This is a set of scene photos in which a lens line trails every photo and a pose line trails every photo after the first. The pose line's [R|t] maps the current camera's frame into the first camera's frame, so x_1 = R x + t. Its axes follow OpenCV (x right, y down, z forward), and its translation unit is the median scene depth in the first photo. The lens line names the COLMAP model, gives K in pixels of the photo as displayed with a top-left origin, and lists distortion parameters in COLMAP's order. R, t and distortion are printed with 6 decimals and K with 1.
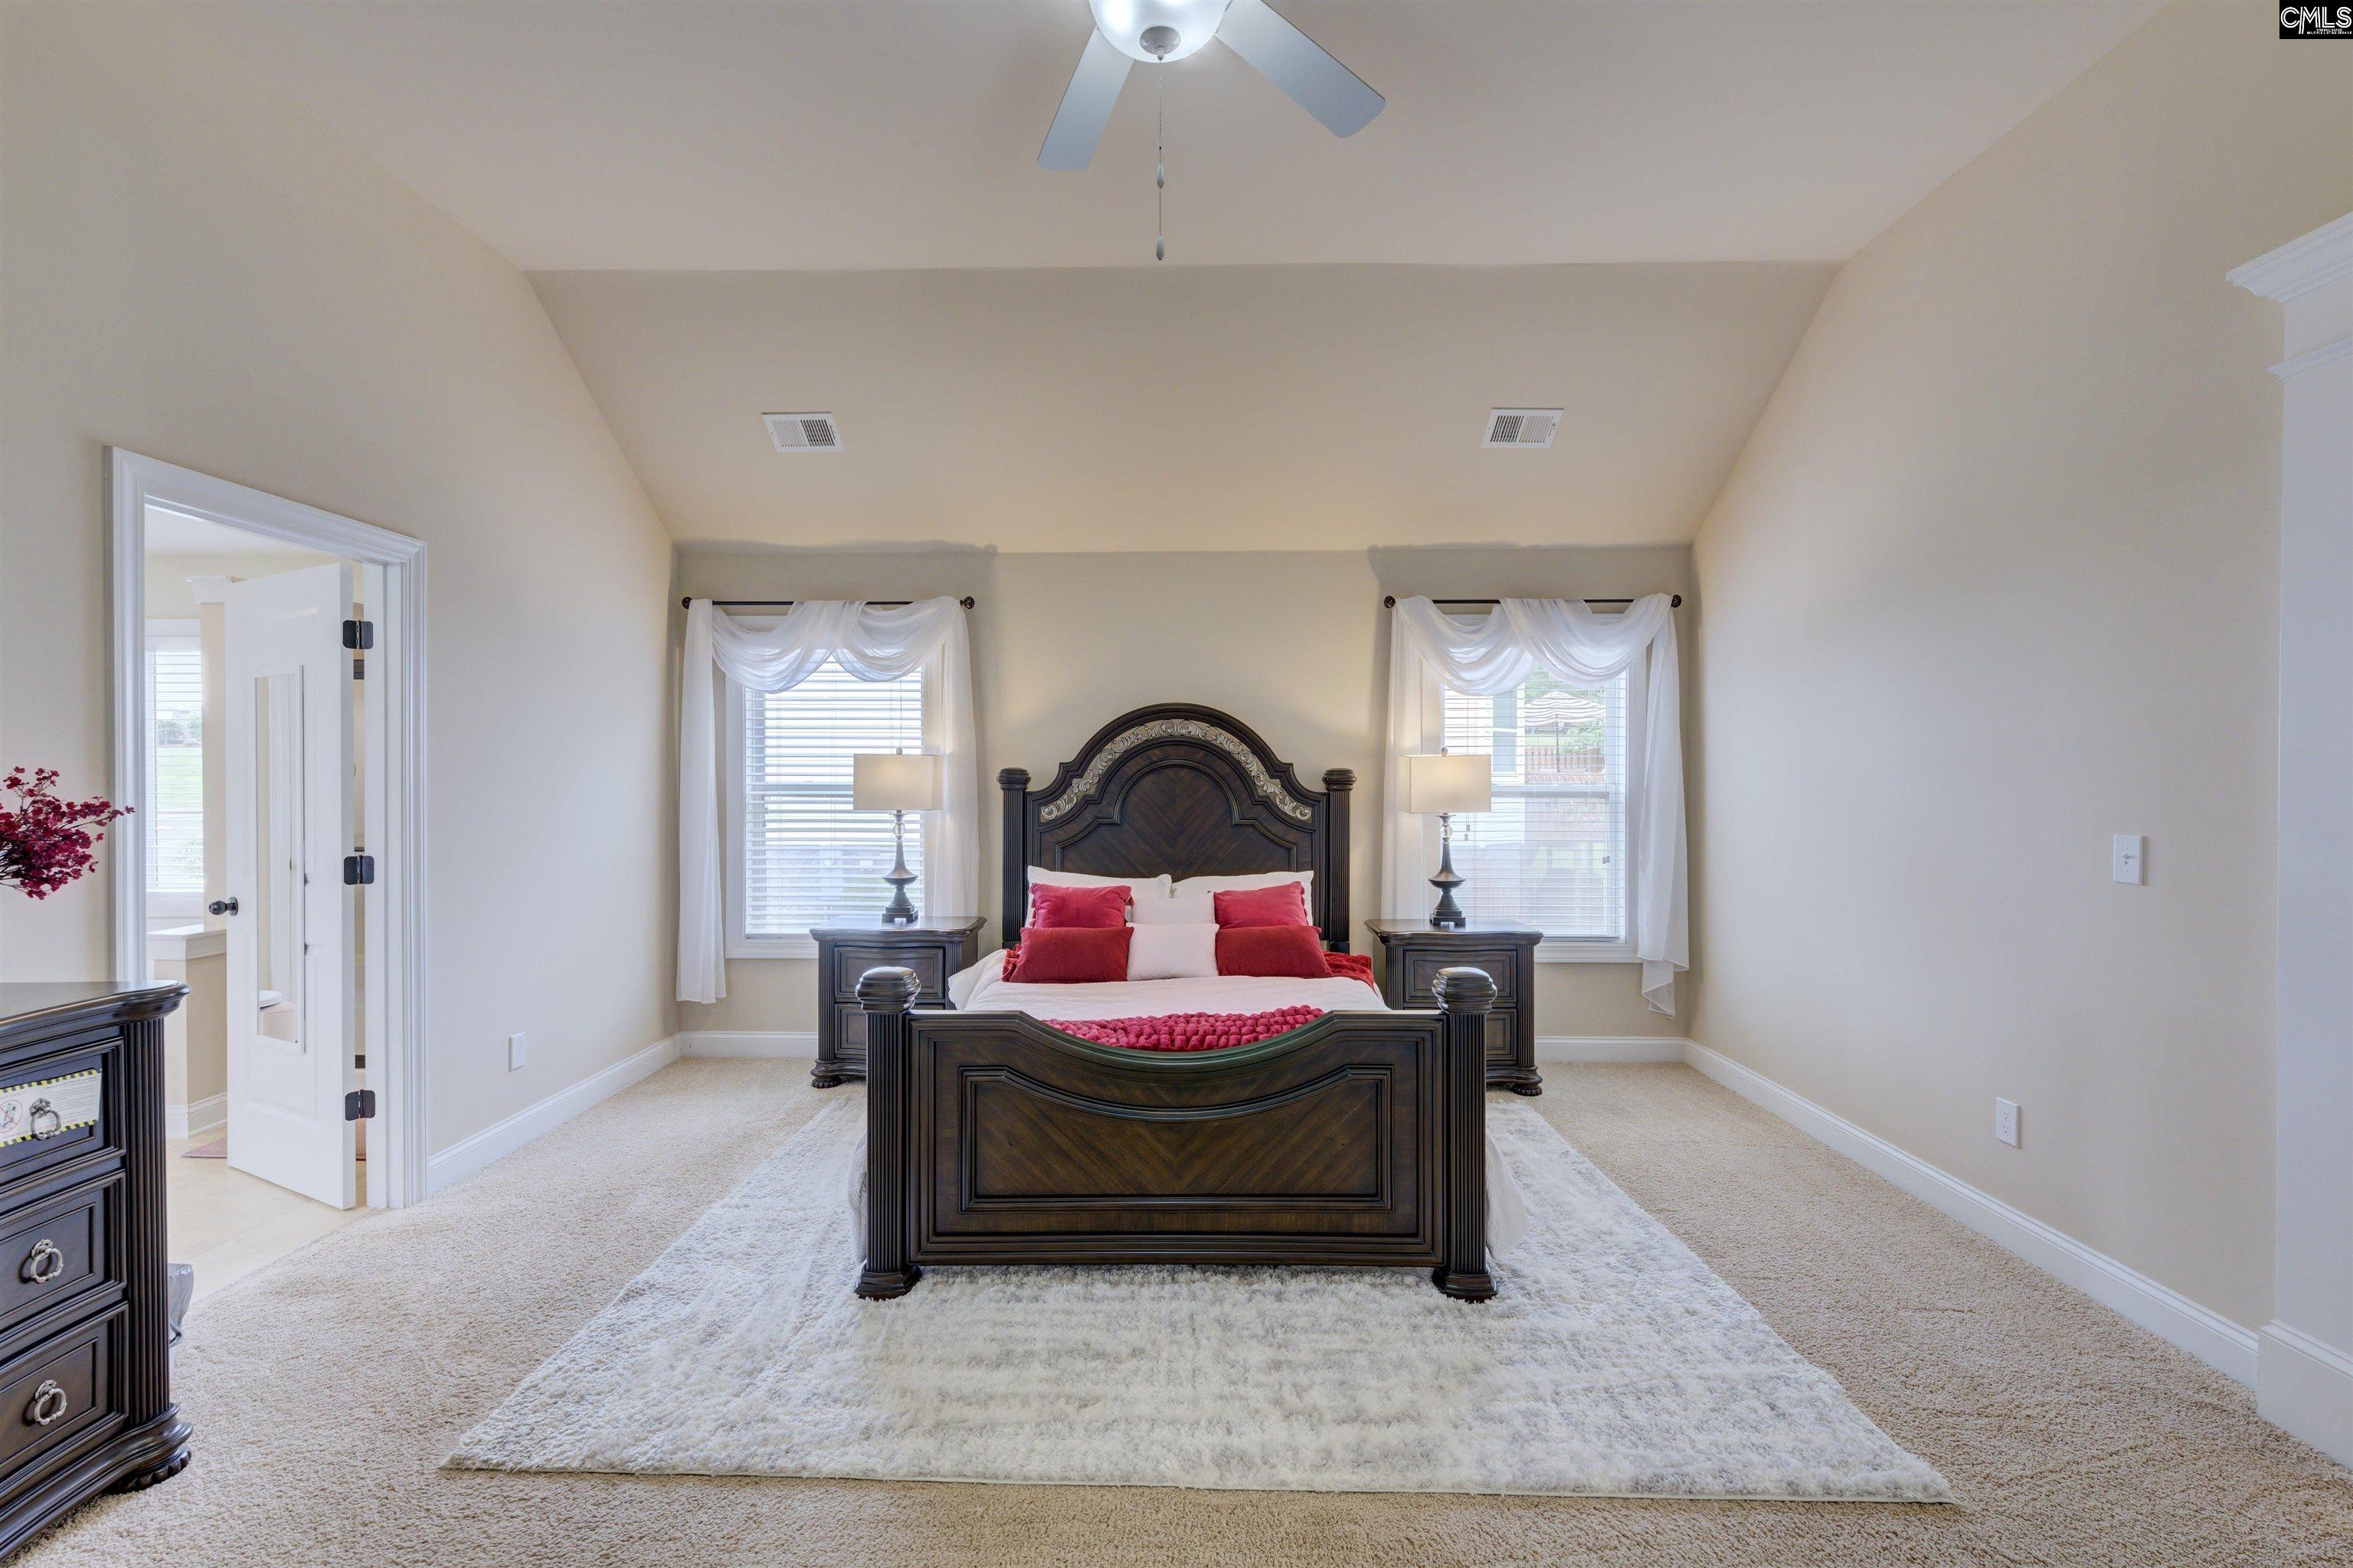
lens RADIAL K [[1059.6, 0, 1156.2], [0, 1059.6, 786.5], [0, 0, 1]] dist [-0.001658, 0.001445]
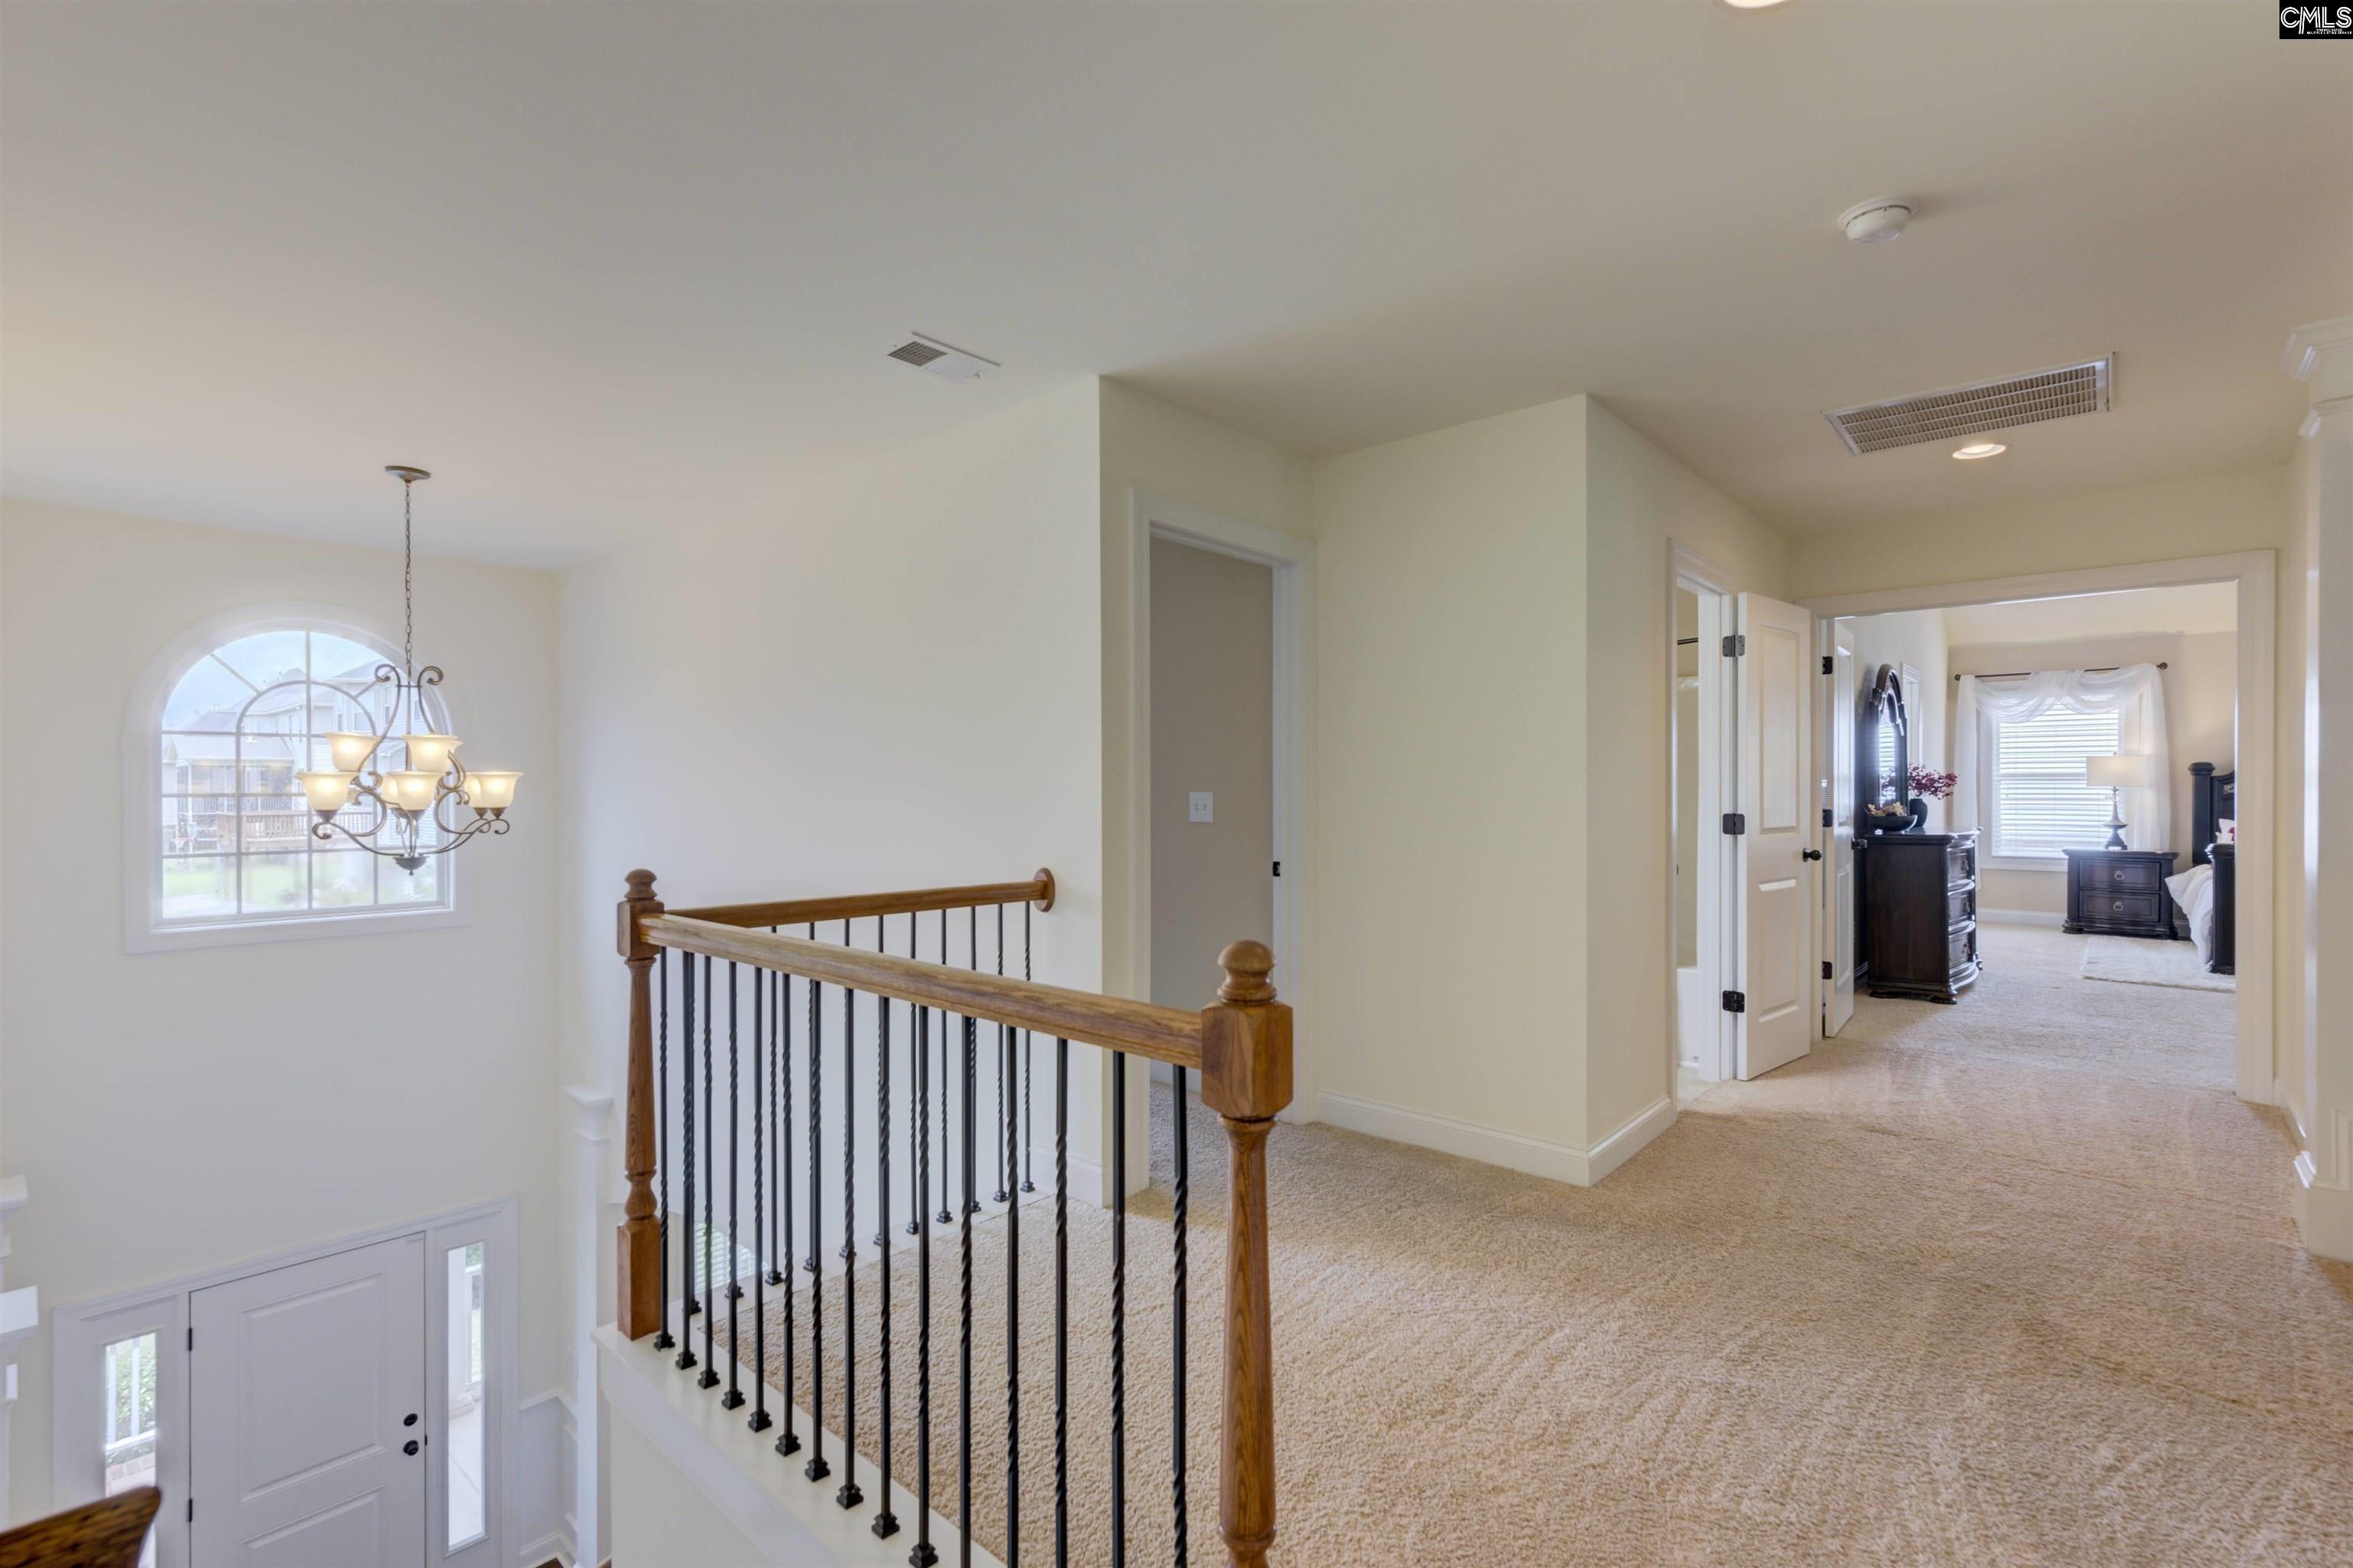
lens RADIAL K [[1059.6, 0, 1160.9], [0, 1059.6, 788.8], [0, 0, 1]] dist [-0.001658, 0.001445]
pose [[0.755193, -0.001434, -0.655501, -0.291100], [-0.001178, 0.999993, -0.003545, 0.034549], [0.655501, 0.003450, 0.755186, -1.418828]]
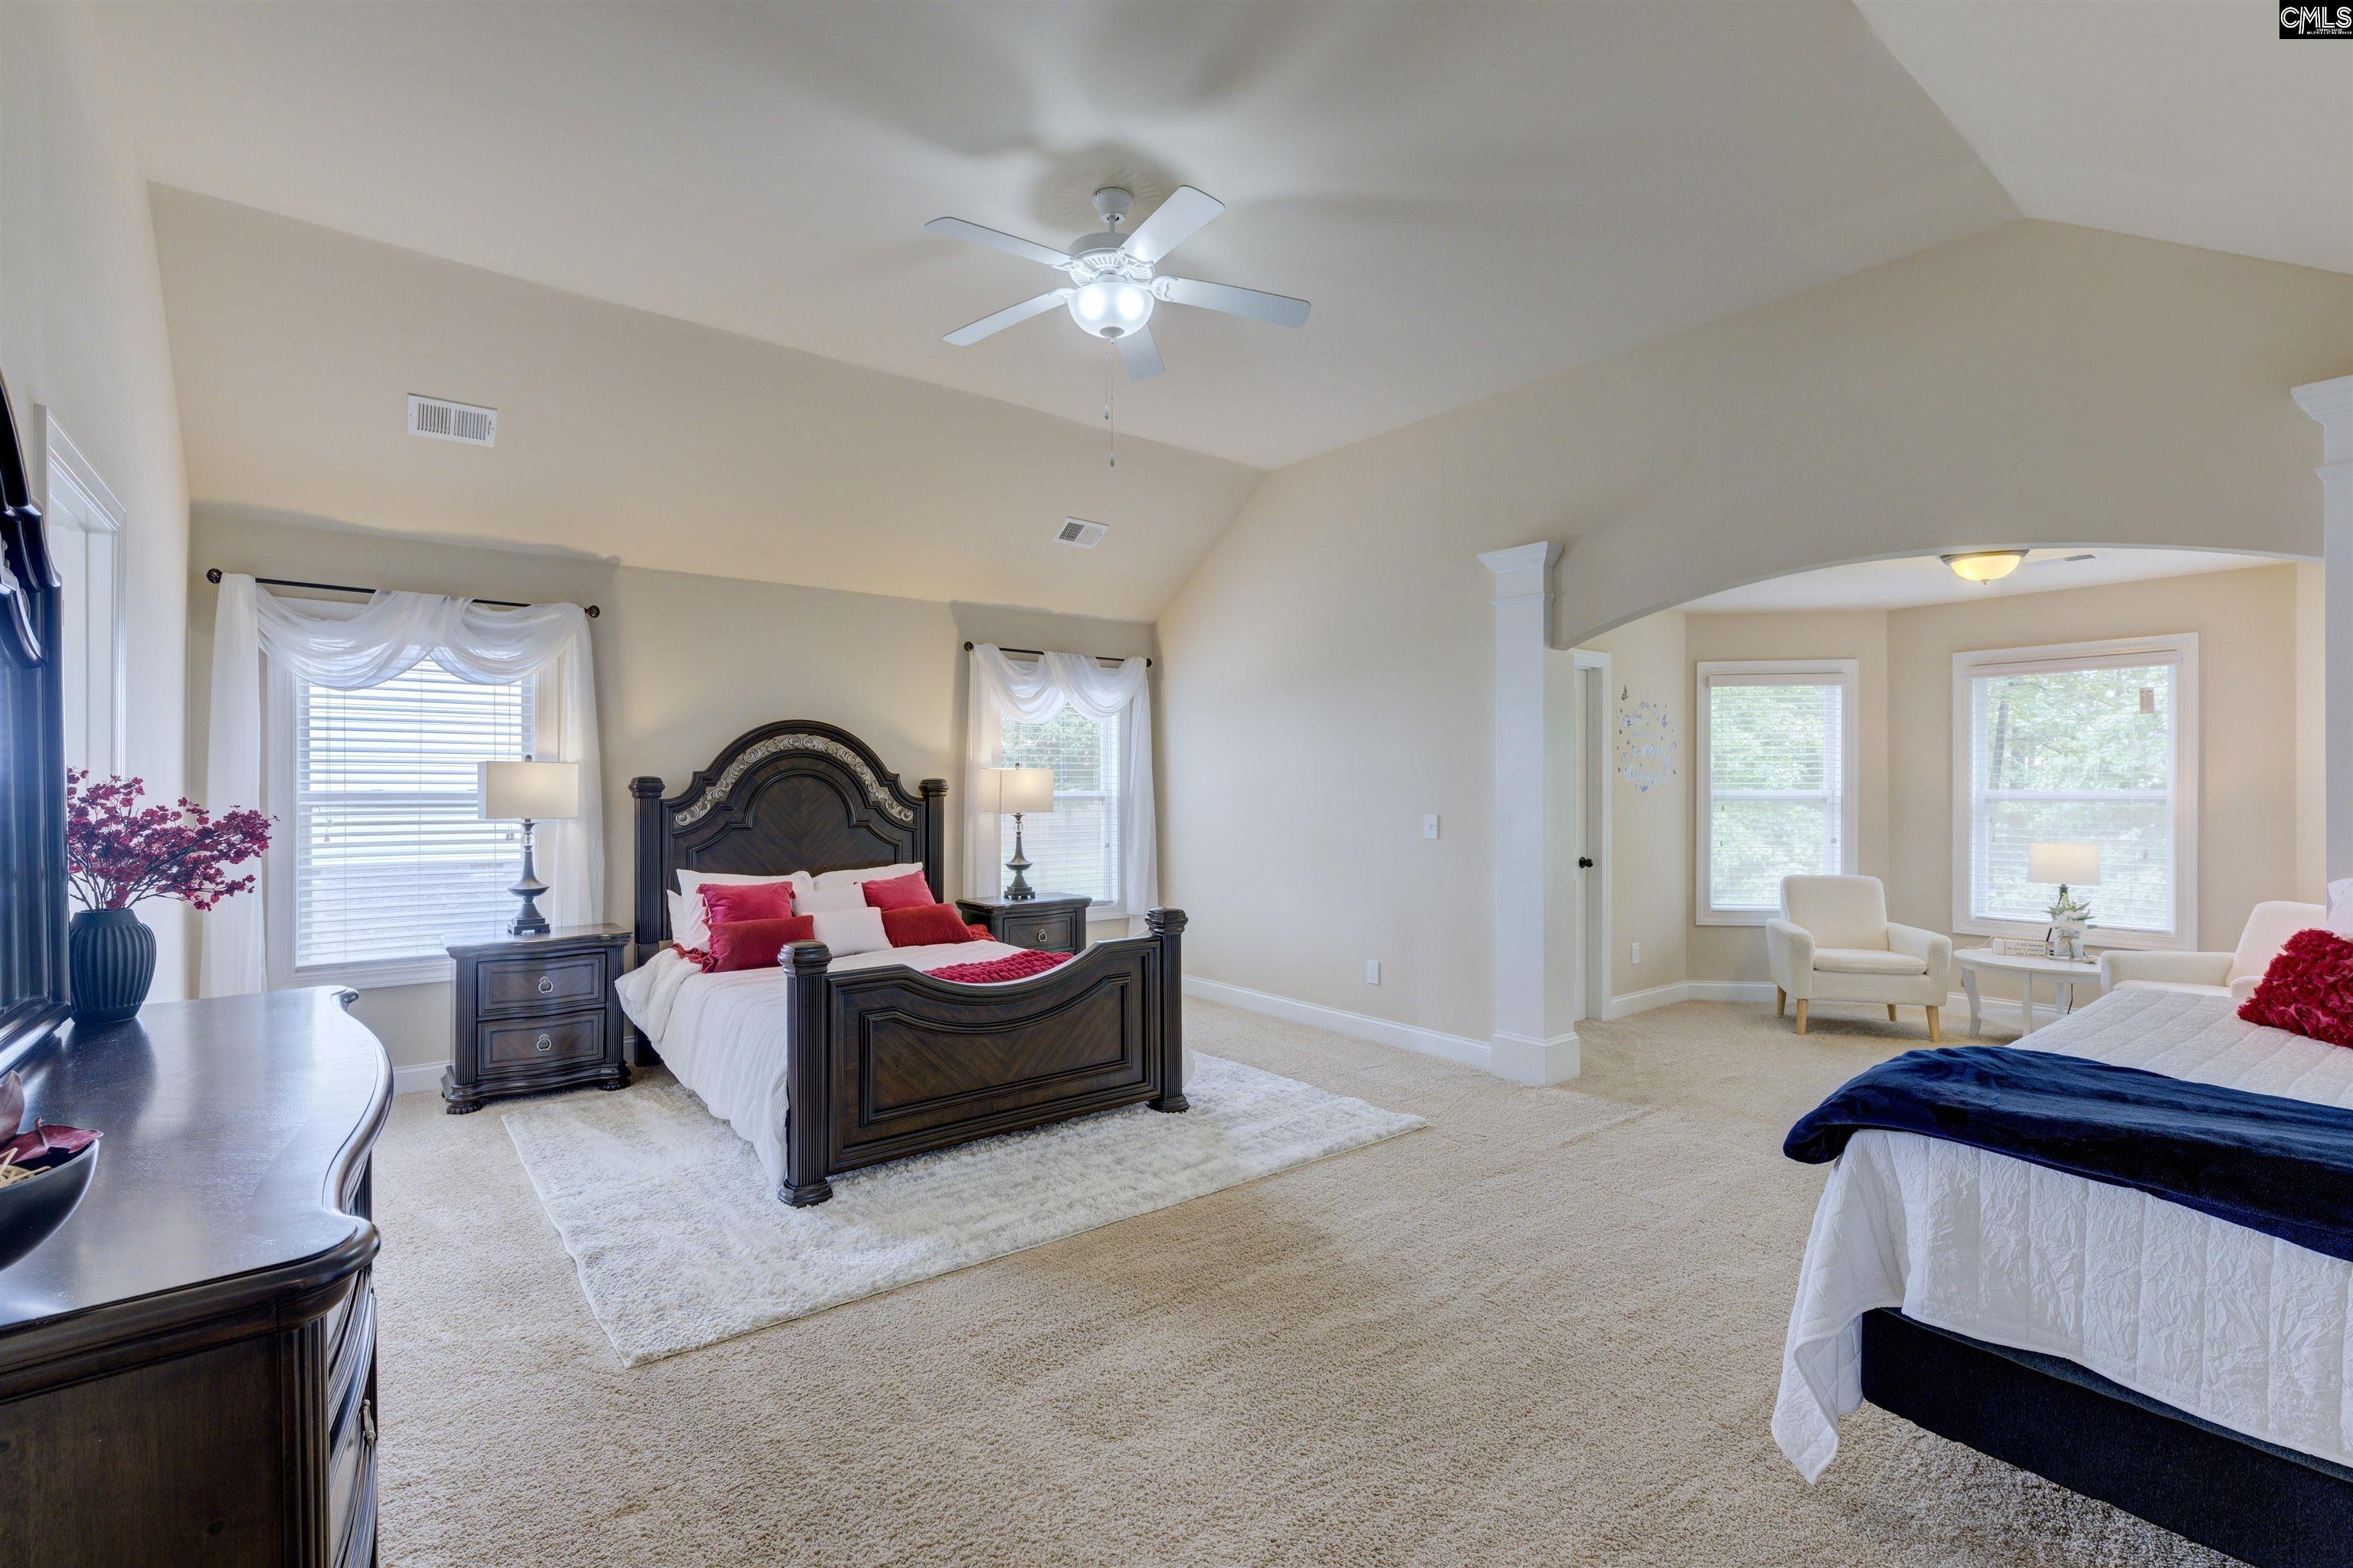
lens RADIAL K [[1059.6, 0, 1177.9], [0, 1059.6, 790.1], [0, 0, 1]] dist [-0.001658, 0.001445]
pose [[0.768158, -0.002571, 0.640255, -0.412700], [0.005239, 0.999984, -0.002270, 0.000889], [-0.640239, 0.005098, 0.768159, -0.131657]]
